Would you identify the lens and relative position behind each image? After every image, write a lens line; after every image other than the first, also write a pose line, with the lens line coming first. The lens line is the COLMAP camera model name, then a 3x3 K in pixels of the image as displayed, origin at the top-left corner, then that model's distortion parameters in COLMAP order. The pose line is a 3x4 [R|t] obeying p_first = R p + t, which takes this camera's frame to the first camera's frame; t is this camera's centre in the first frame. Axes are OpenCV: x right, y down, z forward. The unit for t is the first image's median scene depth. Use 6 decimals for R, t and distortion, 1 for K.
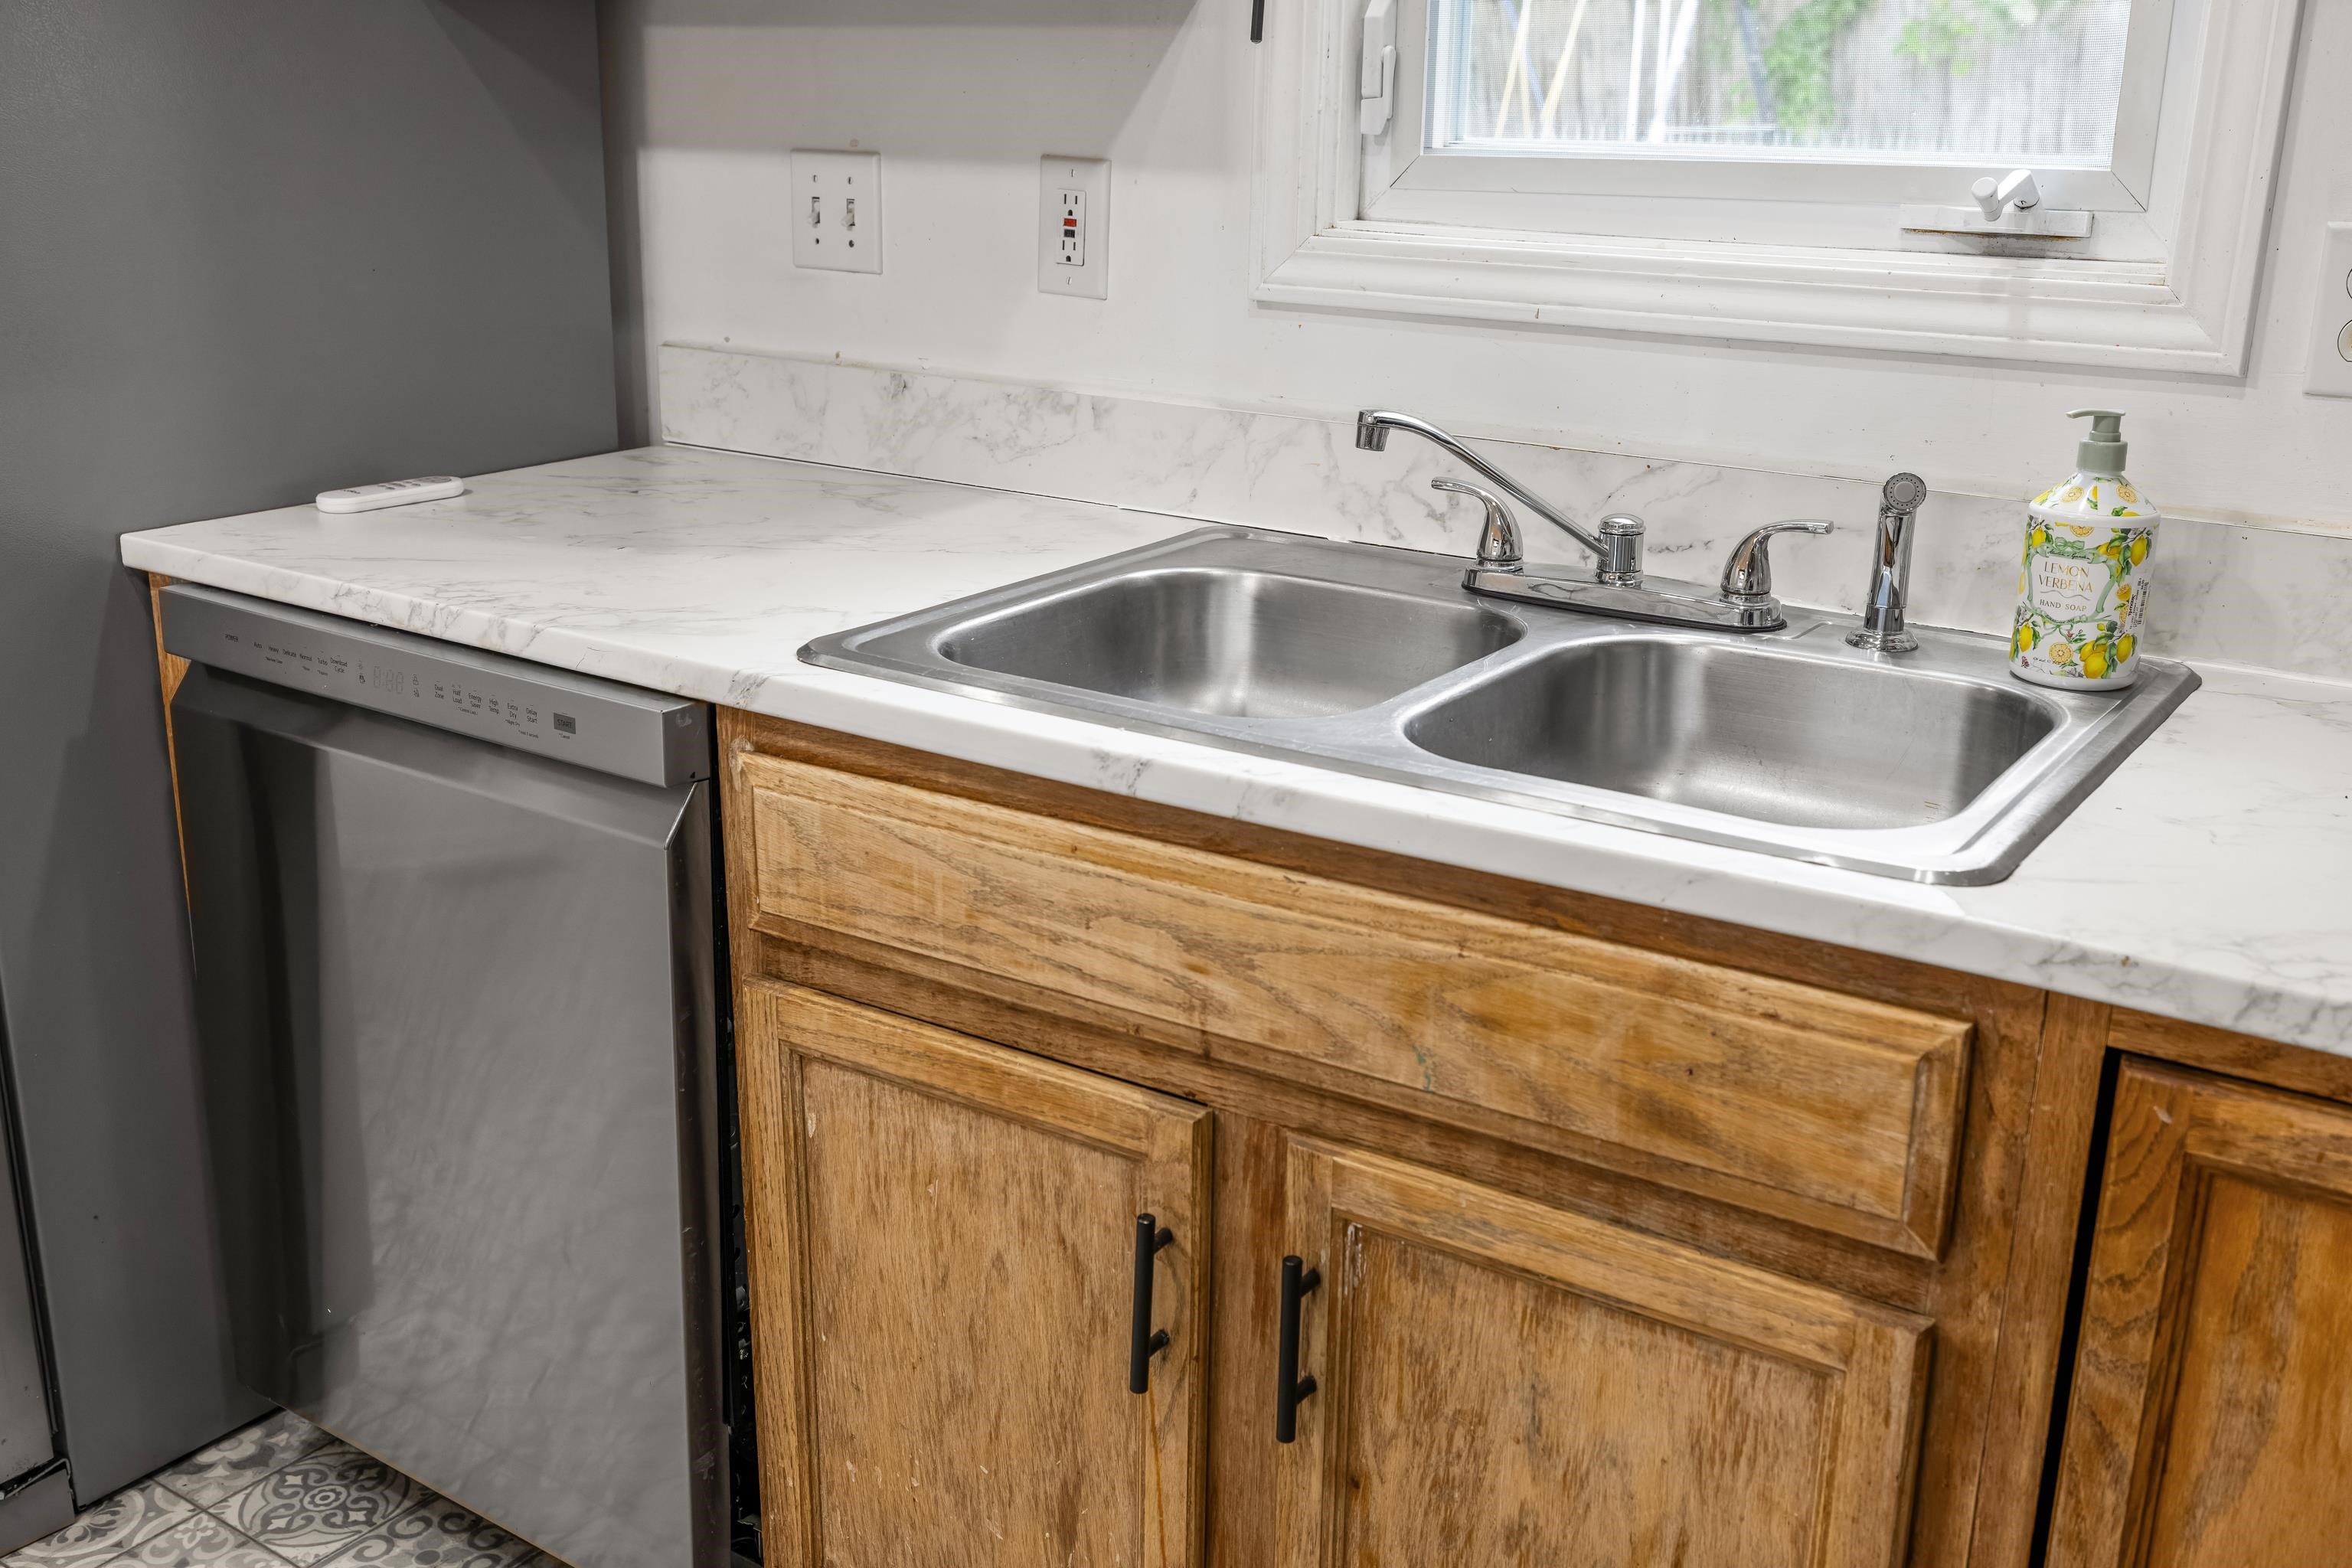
lens RADIAL K [[2306.3, 0, 1141.8], [0, 2306.3, 762.8], [0, 0, 1]] dist [-0.000116, 0.000000]
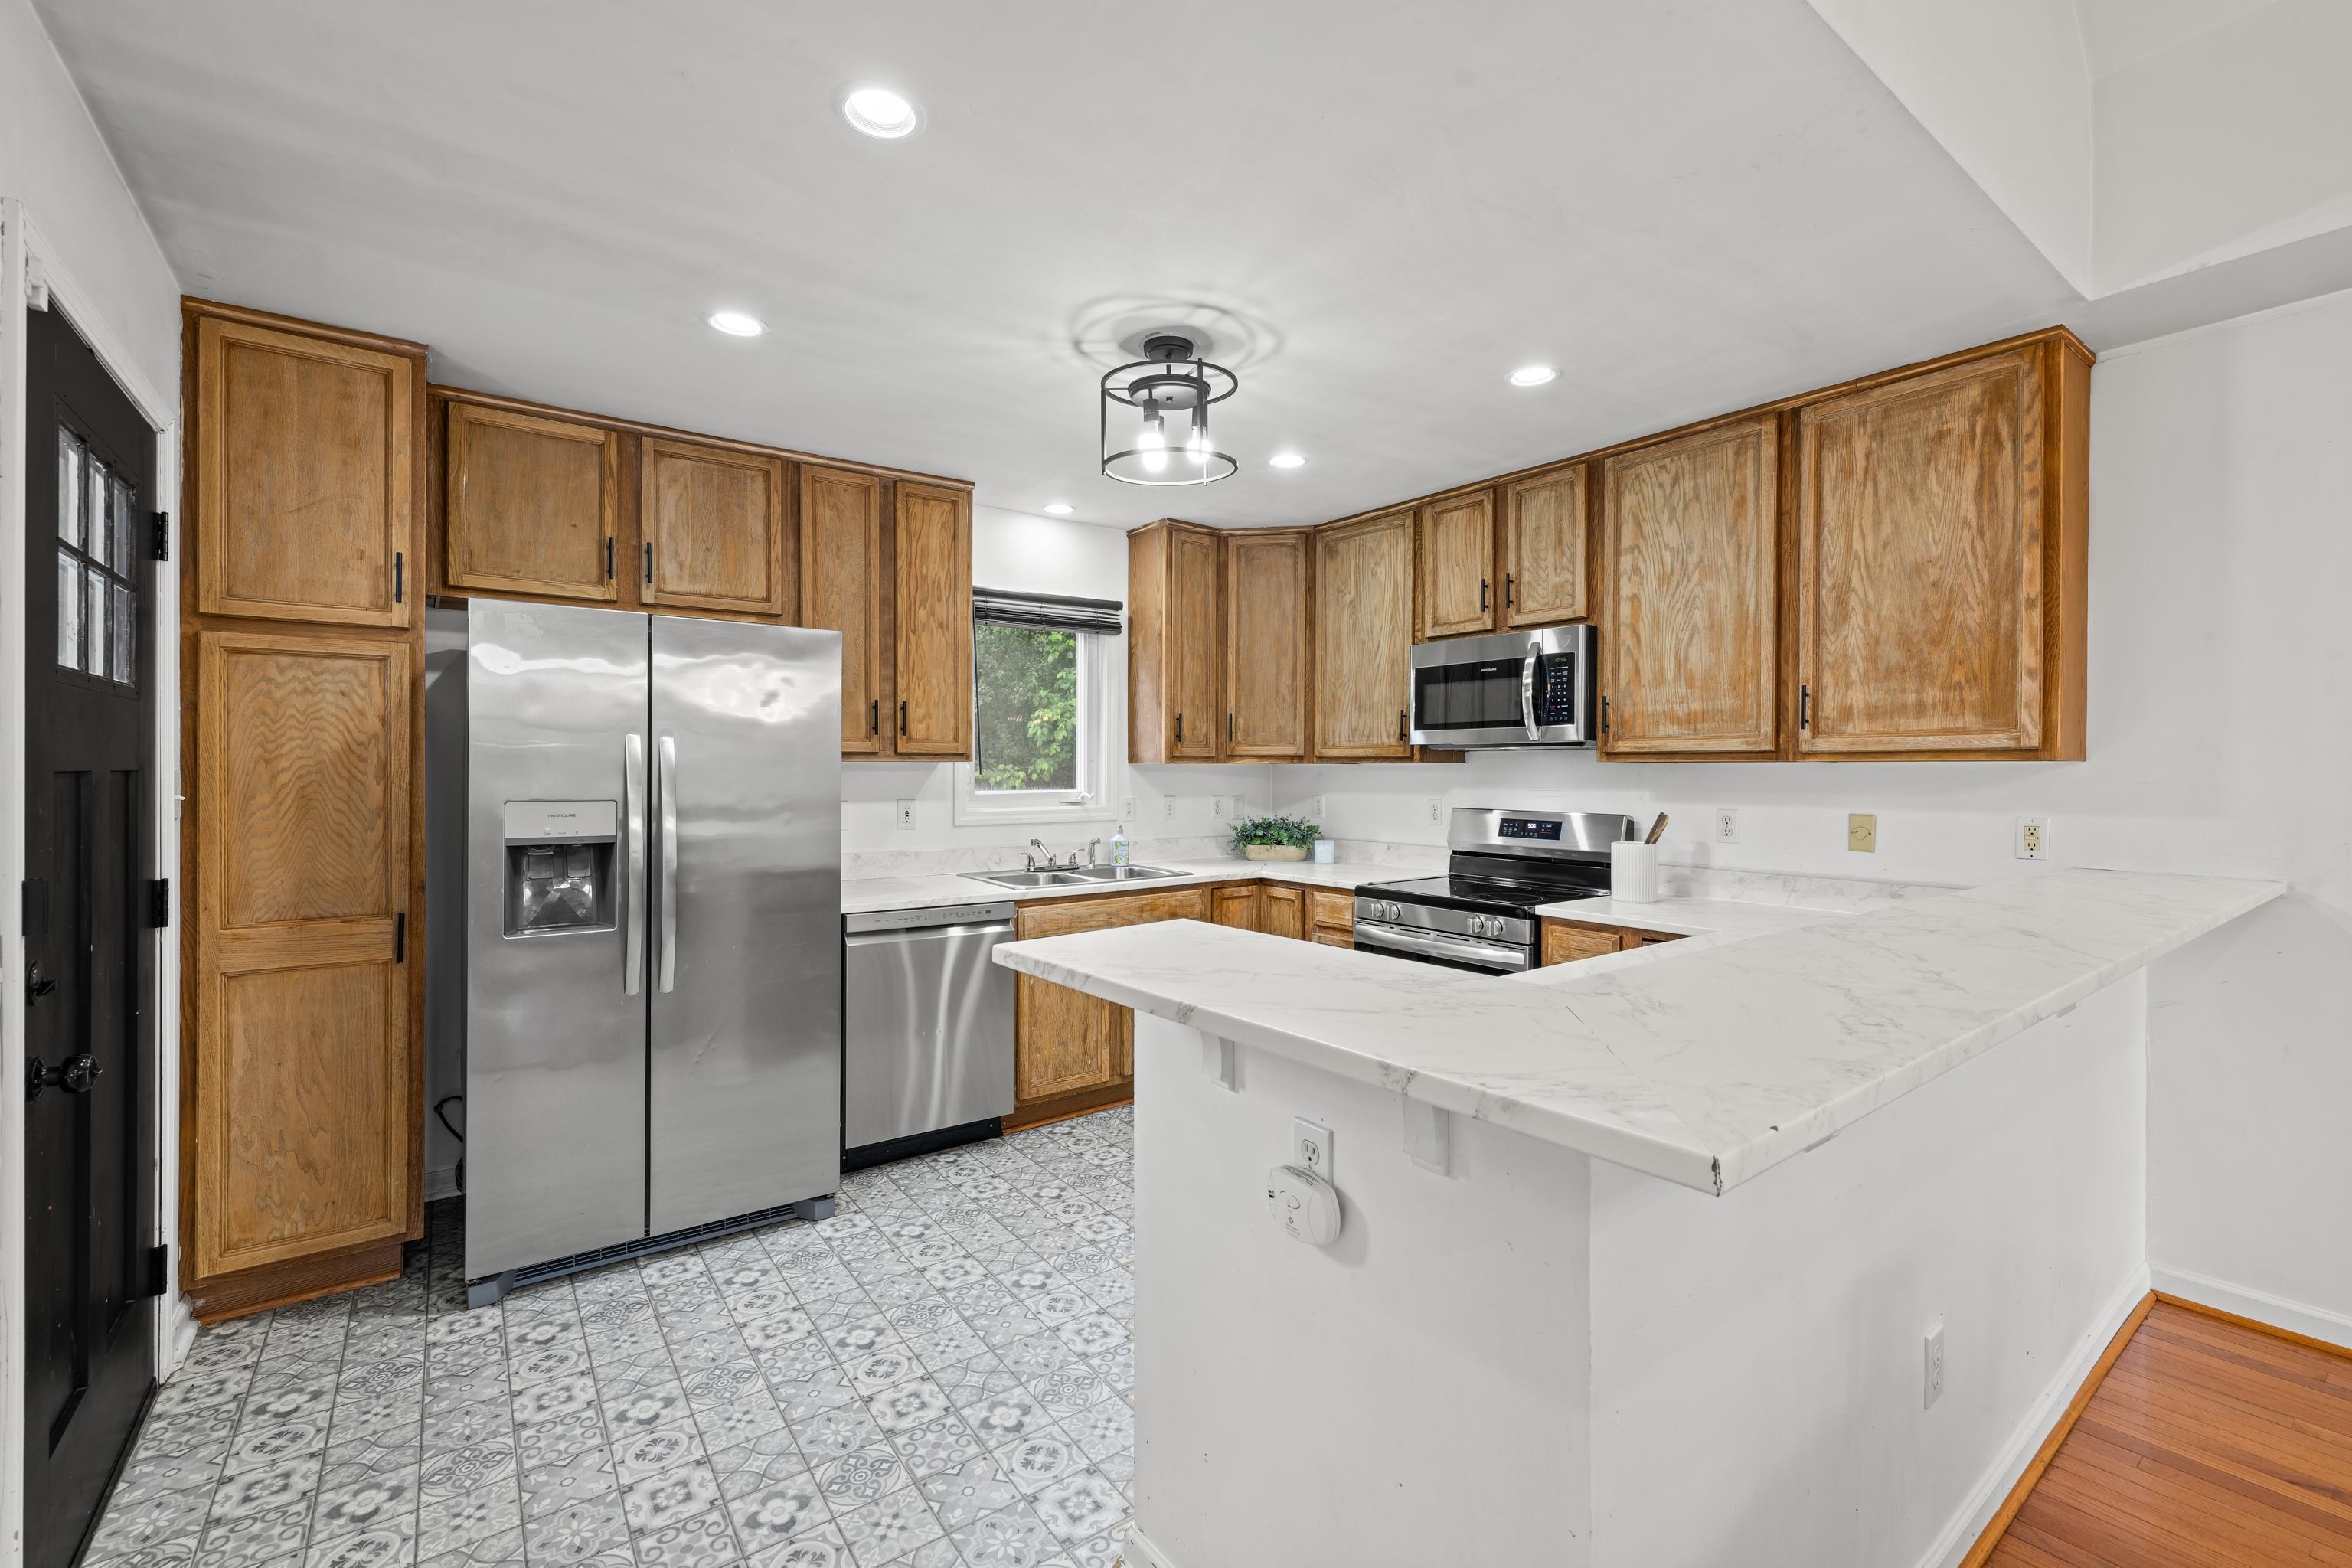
lens RADIAL K [[1002.5, 0, 1174.8], [0, 1002.5, 771.7], [0, 0, 1]] dist [0.000932, 0.000016]
pose [[0.318210, -0.017512, 0.947858, -2.271444], [0.275912, 0.958258, -0.074923, -0.035828], [-0.906981, 0.285367, 0.309759, -0.104791]]
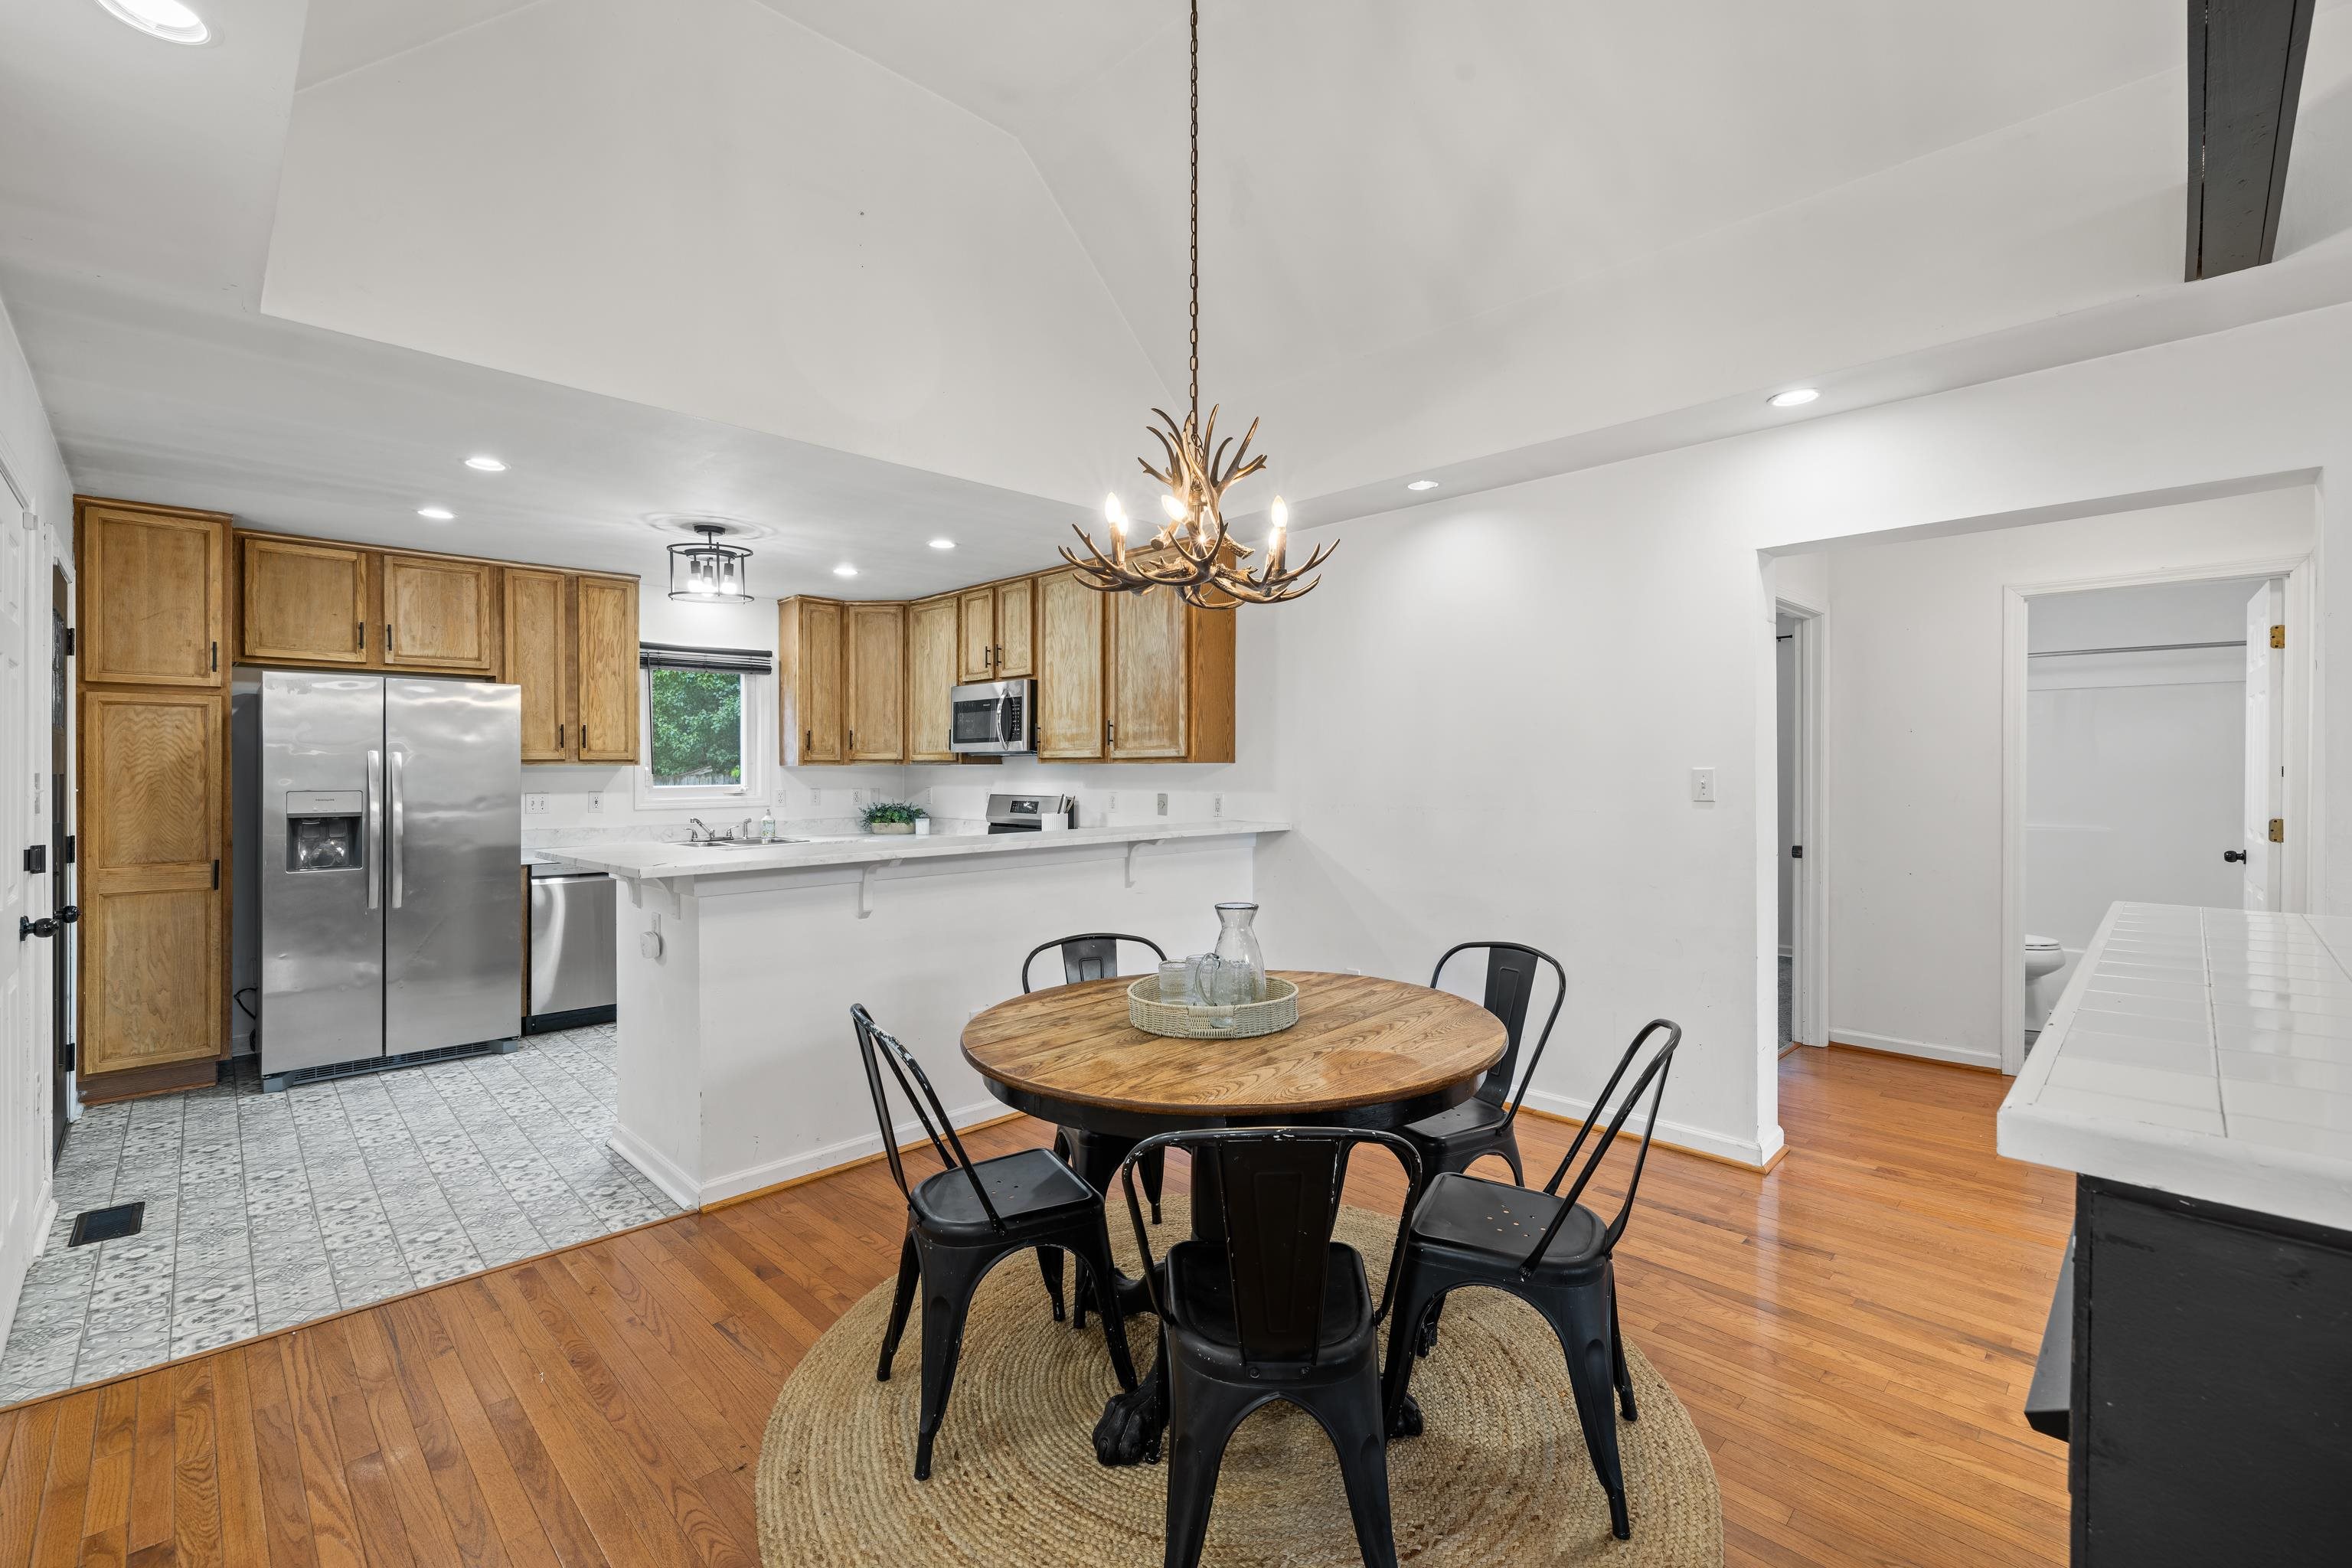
lens RADIAL K [[1002.5, 0, 1174.0], [0, 1002.5, 767.4], [0, 0, 1]] dist [0.000932, 0.000016]
pose [[0.185211, -0.016571, 0.982559, -3.298823], [0.288646, 0.956671, -0.038275, 0.322818], [-0.939351, 0.290701, 0.181969, -1.371965]]
